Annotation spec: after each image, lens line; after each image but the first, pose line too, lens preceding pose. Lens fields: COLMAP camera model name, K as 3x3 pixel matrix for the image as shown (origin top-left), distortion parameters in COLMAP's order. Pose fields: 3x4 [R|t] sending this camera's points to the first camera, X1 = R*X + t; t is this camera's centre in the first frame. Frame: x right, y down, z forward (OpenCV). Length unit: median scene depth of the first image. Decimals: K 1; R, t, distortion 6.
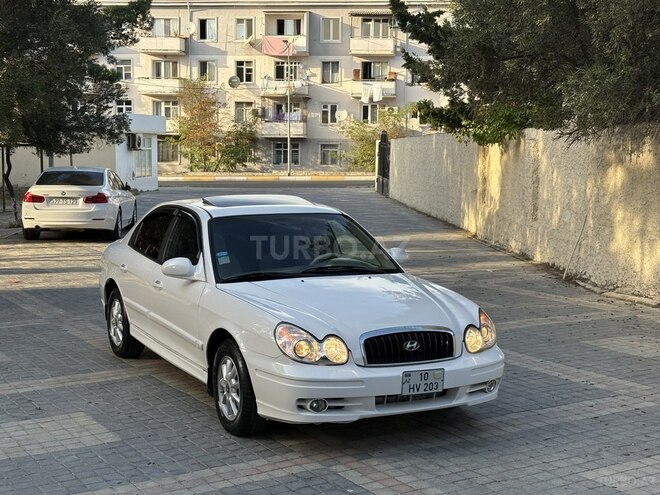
lens RADIAL K [[989.7, 0, 330.0], [0, 989.7, 247.5], [0, 0, 1]] dist [0.226918, -0.933864]
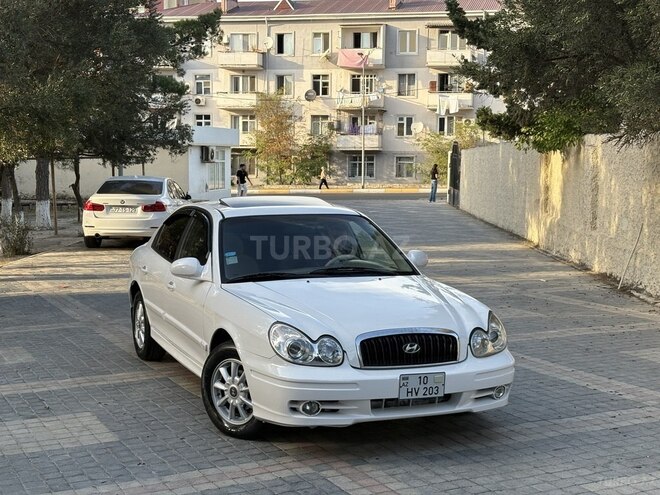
lens RADIAL K [[989.7, 0, 330.0], [0, 989.7, 247.5], [0, 0, 1]] dist [0.226918, -0.933864]
pose [[0.996442, 0.005428, -0.084111, 0.042178], [-0.006655, 0.999875, -0.014317, 0.007816], [0.084023, 0.014826, 0.996354, 0.016212]]
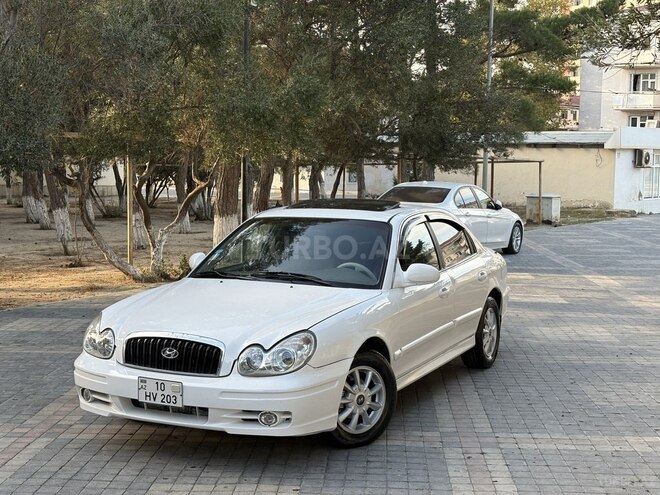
lens RADIAL K [[989.7, 0, 331.9], [0, 989.7, 252.3], [0, 0, 1]] dist [0.215505, -0.930976]
pose [[0.586548, 0.064113, -0.807373, 0.465142], [-0.071901, 0.997048, 0.026939, -0.016392], [0.806717, 0.042250, 0.589426, 0.283482]]
